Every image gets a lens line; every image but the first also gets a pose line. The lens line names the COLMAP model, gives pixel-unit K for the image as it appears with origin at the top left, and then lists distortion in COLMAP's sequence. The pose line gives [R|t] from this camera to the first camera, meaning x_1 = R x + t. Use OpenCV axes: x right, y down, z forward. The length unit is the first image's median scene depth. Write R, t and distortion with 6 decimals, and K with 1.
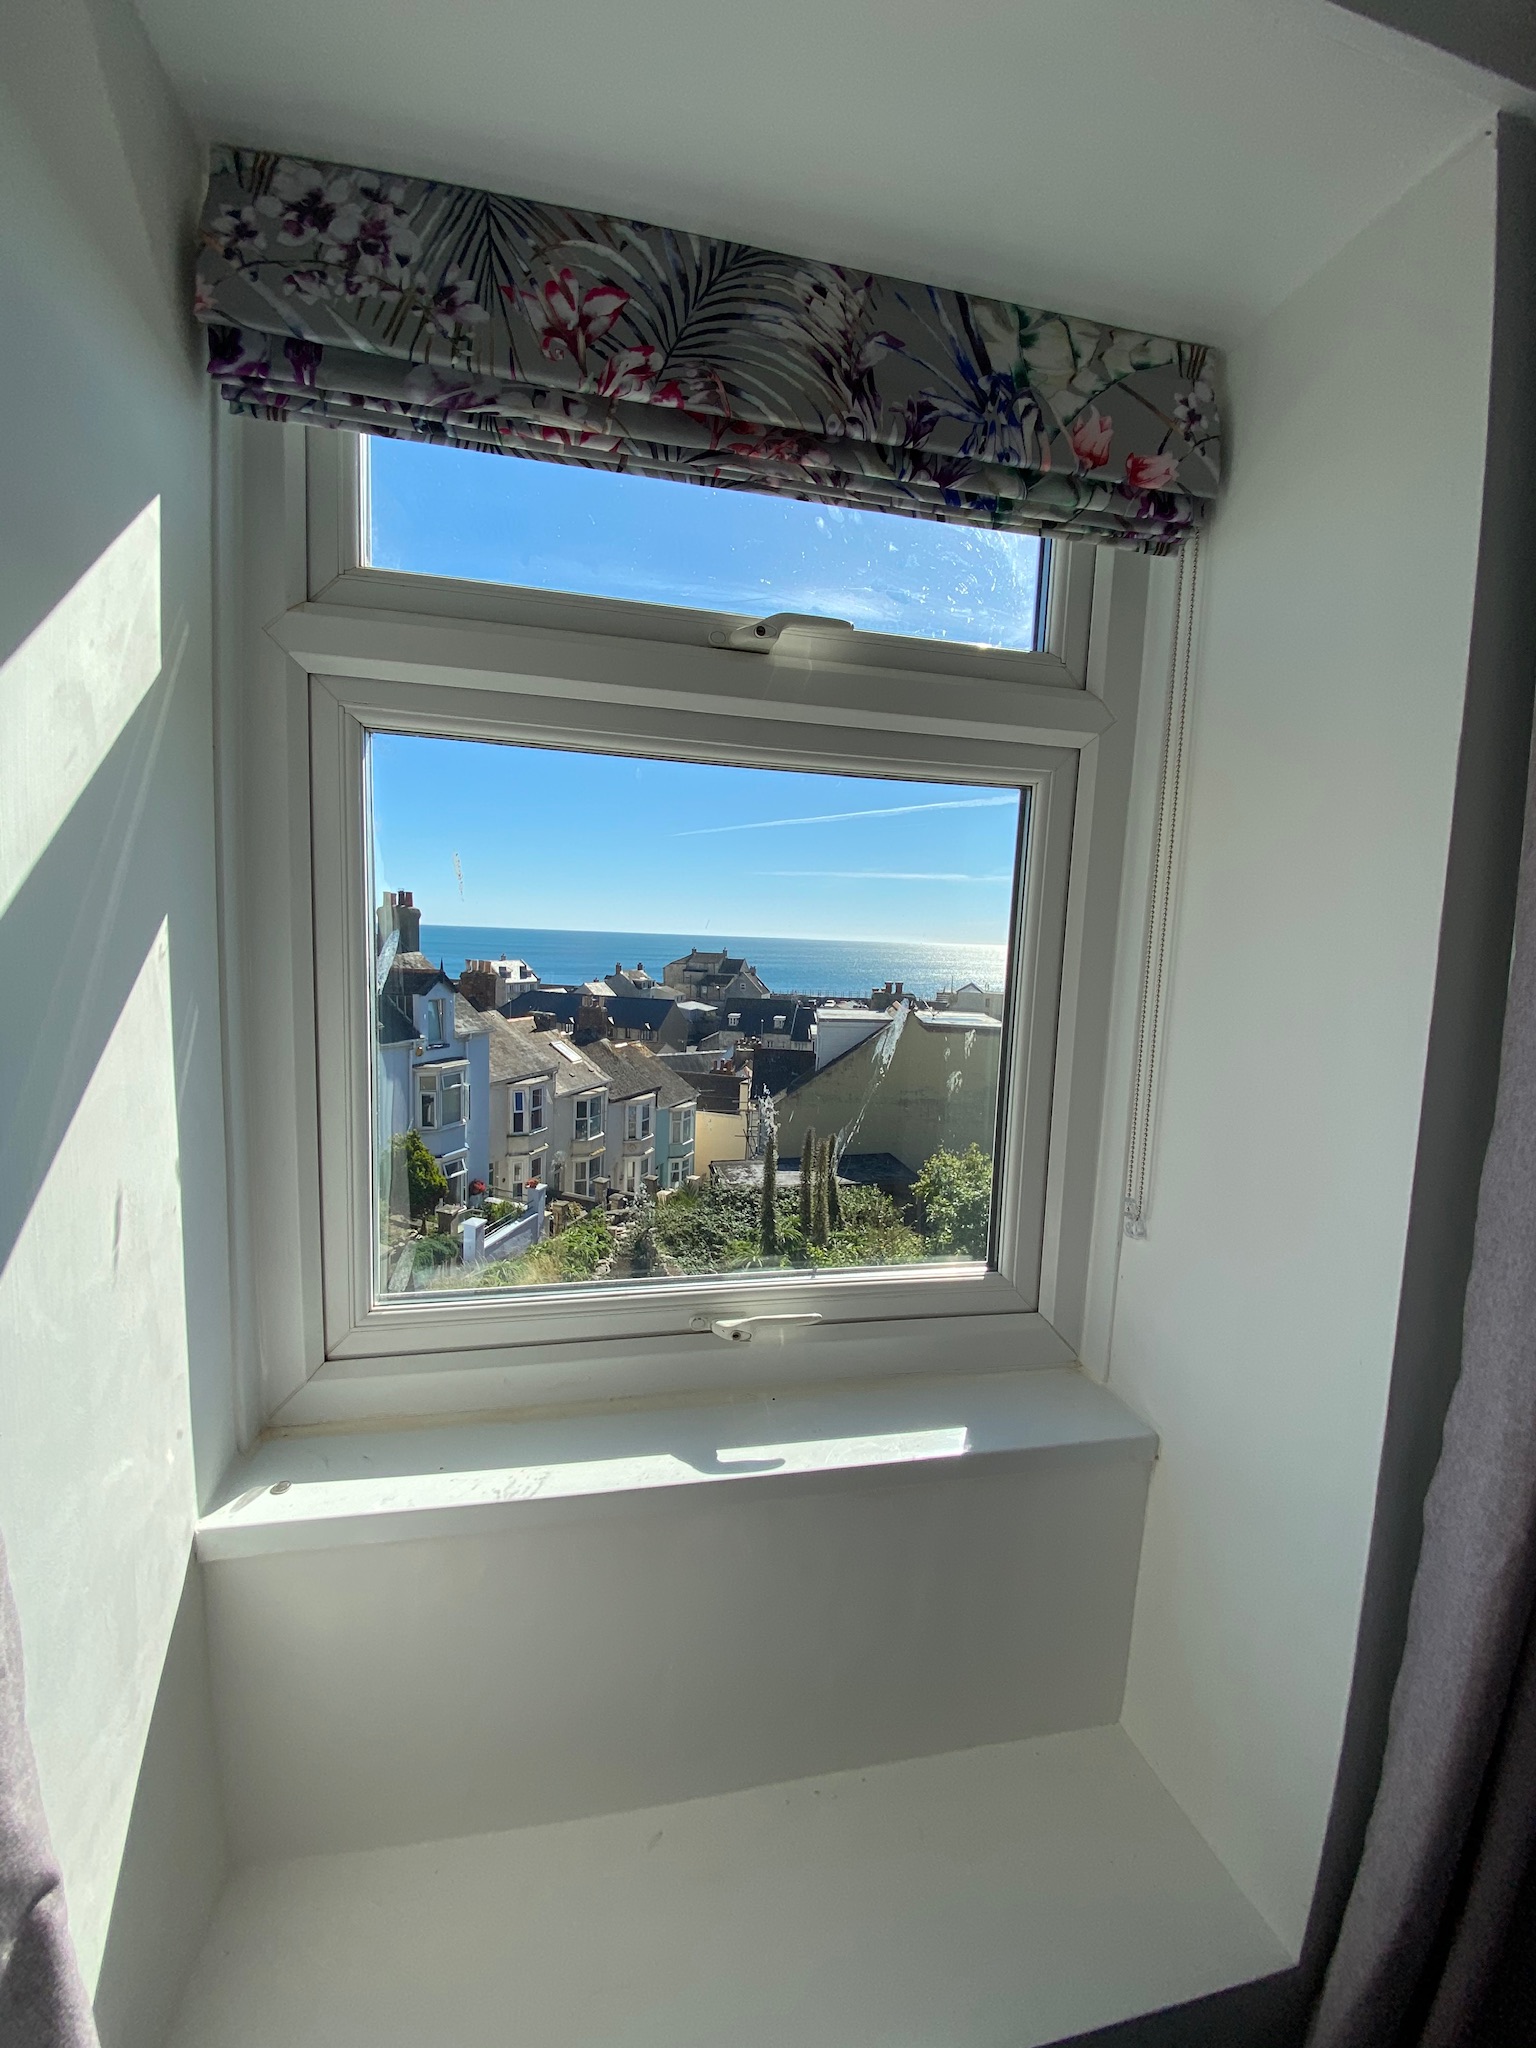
lens RADIAL K [[807.1, 0, 770.1], [0, 807.1, 1014.9], [0, 0, 1]] dist [0.076335, -0.000014]
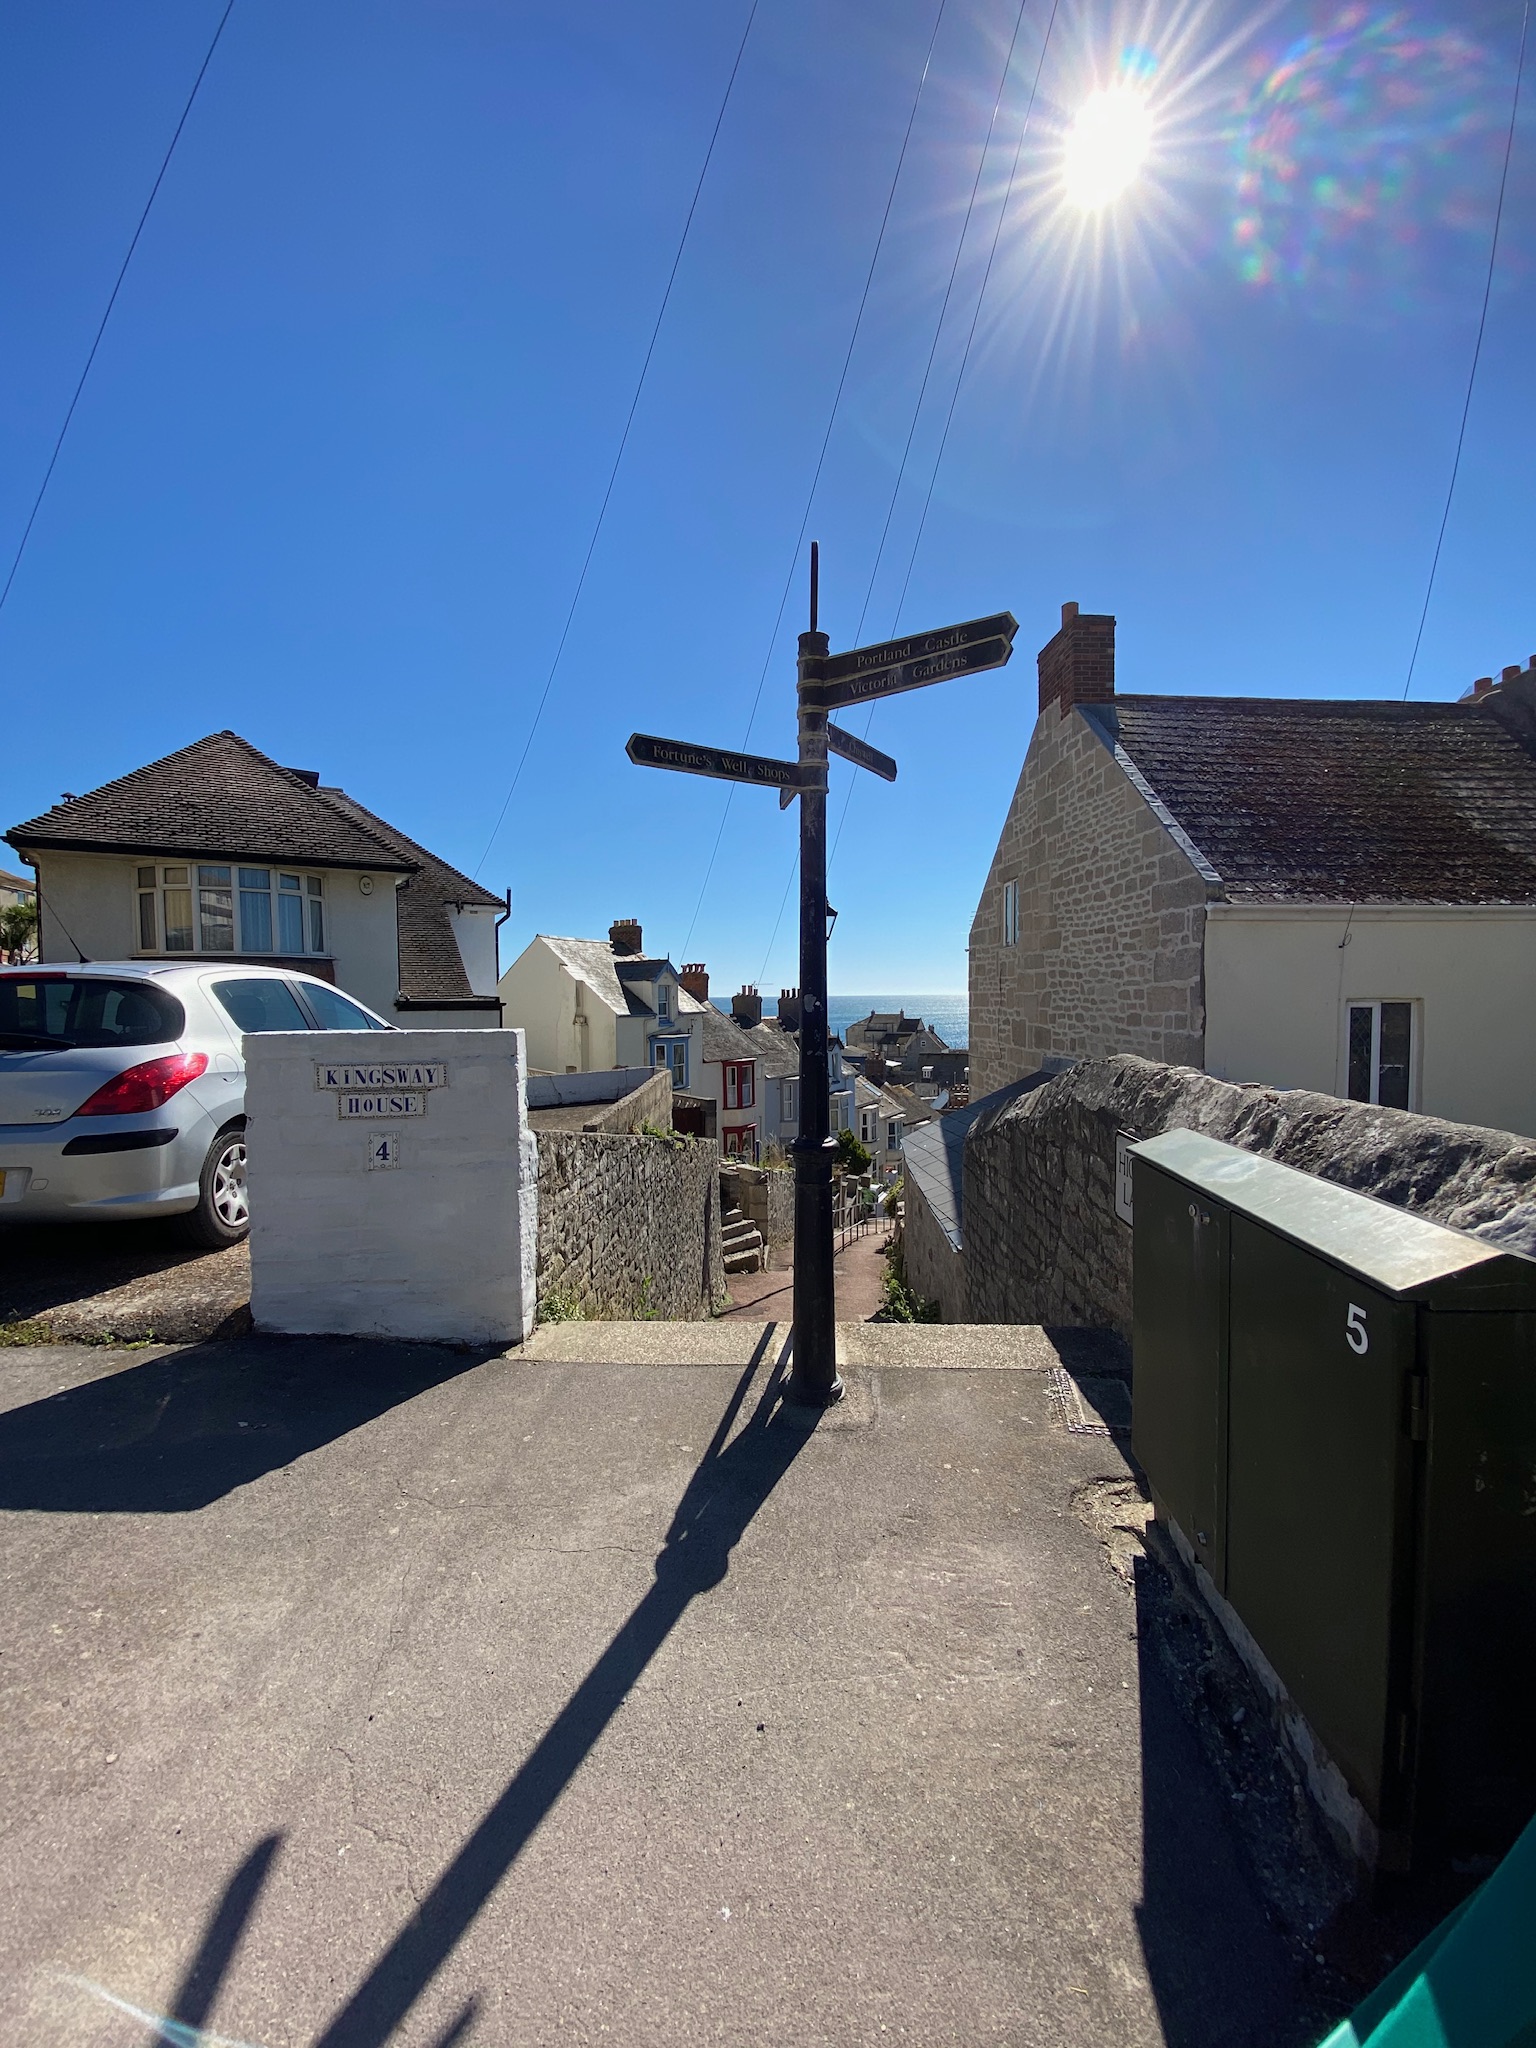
lens RADIAL K [[832.6, 0, 768.0], [0, 832.6, 1024.0], [0, 0, 1]] dist [0.004029, -0.013832]
pose [[0.986539, -0.042563, -0.157892, -0.213684], [0.032508, 0.997308, -0.065730, 0.021972], [0.160264, 0.059712, 0.985266, -0.518157]]
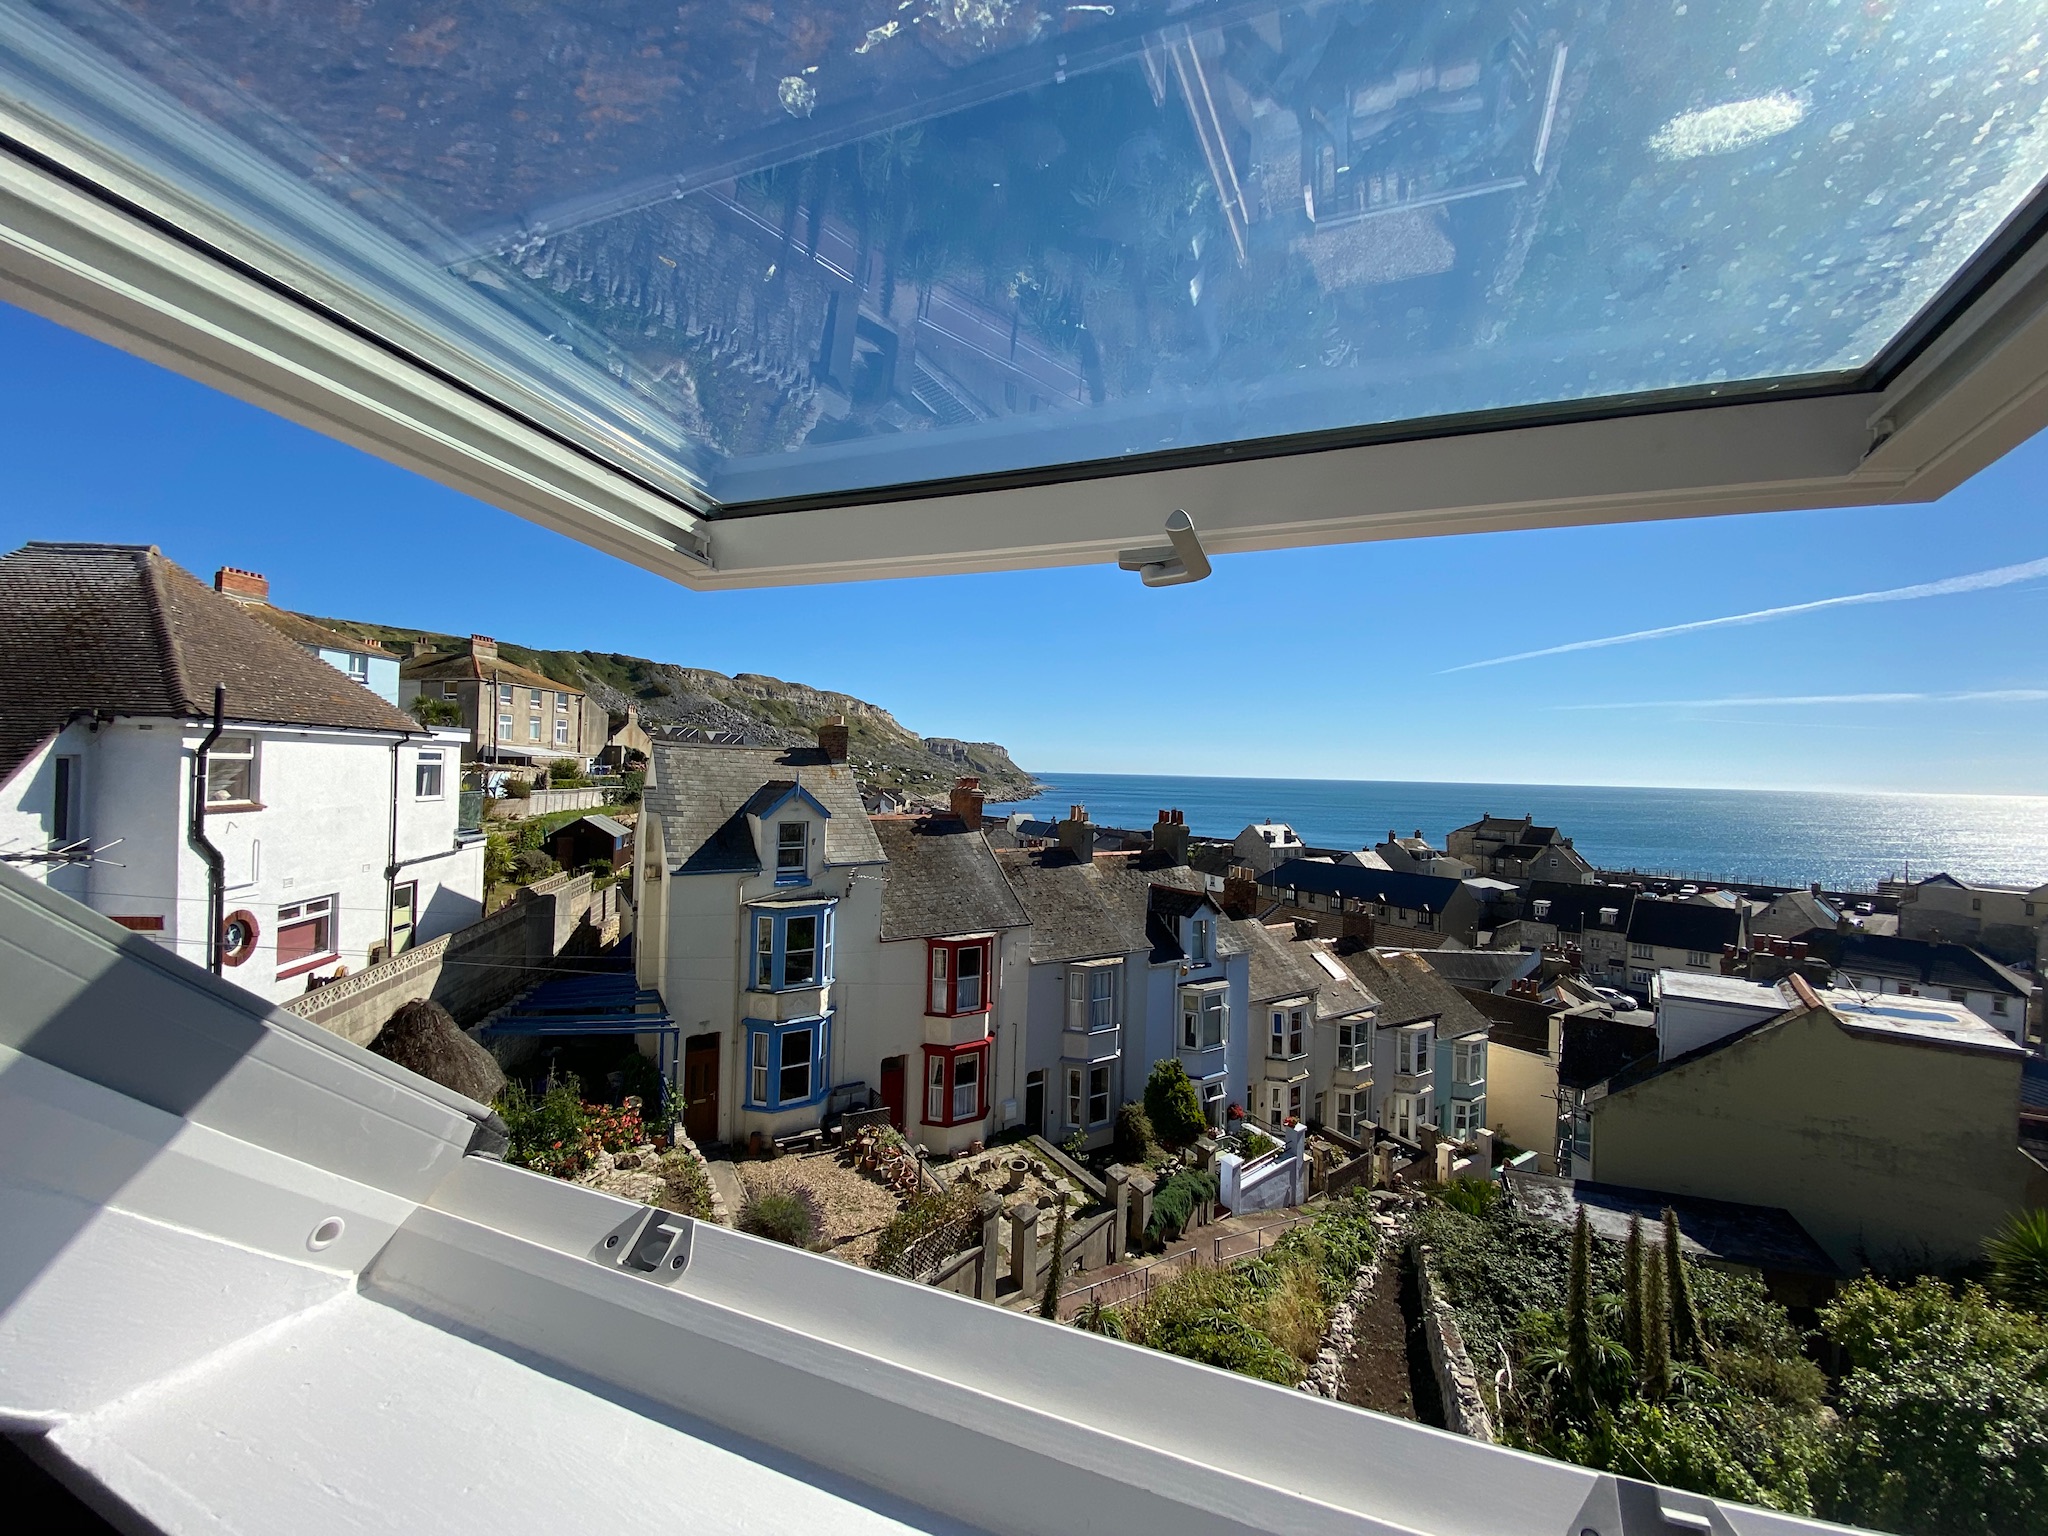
lens RADIAL K [[832.6, 0, 1029.1], [0, 832.6, 757.6], [0, 0, 1]] dist [0.004029, -0.013832]
pose [[0.827082, -0.022322, -0.561639, 0.007782], [-0.048315, 0.992690, -0.110603, -0.075957], [0.560002, 0.118613, 0.819957, -0.009844]]
